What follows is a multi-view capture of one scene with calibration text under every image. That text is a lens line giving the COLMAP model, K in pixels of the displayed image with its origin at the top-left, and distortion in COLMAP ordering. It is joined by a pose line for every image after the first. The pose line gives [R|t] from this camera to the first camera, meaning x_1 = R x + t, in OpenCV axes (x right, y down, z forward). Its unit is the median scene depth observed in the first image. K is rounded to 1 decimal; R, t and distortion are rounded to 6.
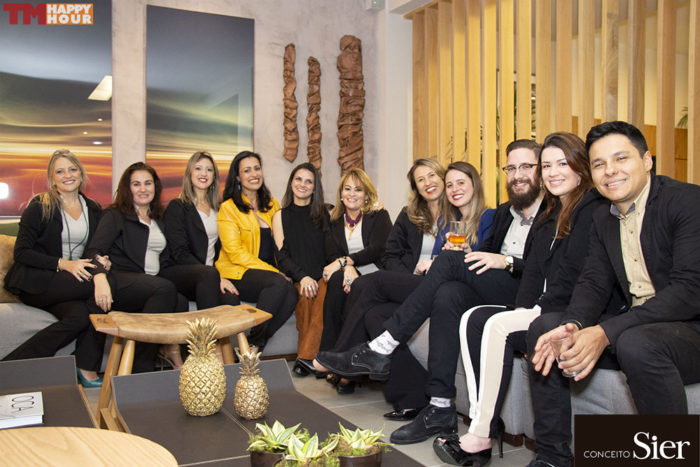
lens RADIAL K [[676.1, 0, 352.5], [0, 676.1, 234.4], [0, 0, 1]] dist [-0.045706, 0.000000]
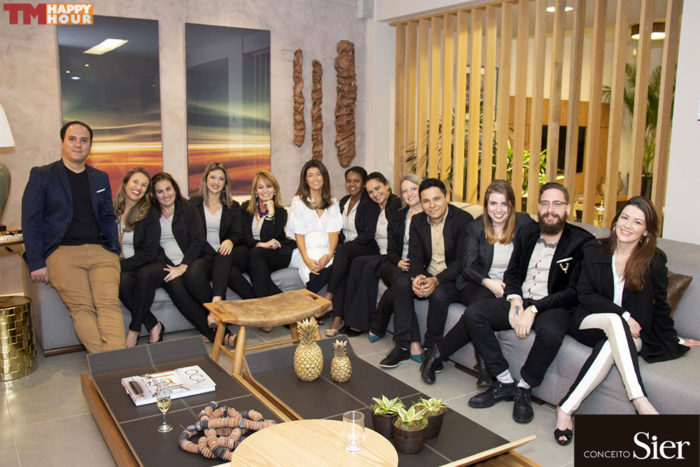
lens RADIAL K [[640.6, 0, 346.1], [0, 640.6, 226.9], [0, 0, 1]] dist [-0.072337, 0.000000]
pose [[0.995571, -0.006244, 0.093808, -0.115779], [-0.007146, 0.989879, 0.141733, -0.128405], [-0.093744, -0.141775, 0.985450, -0.188932]]
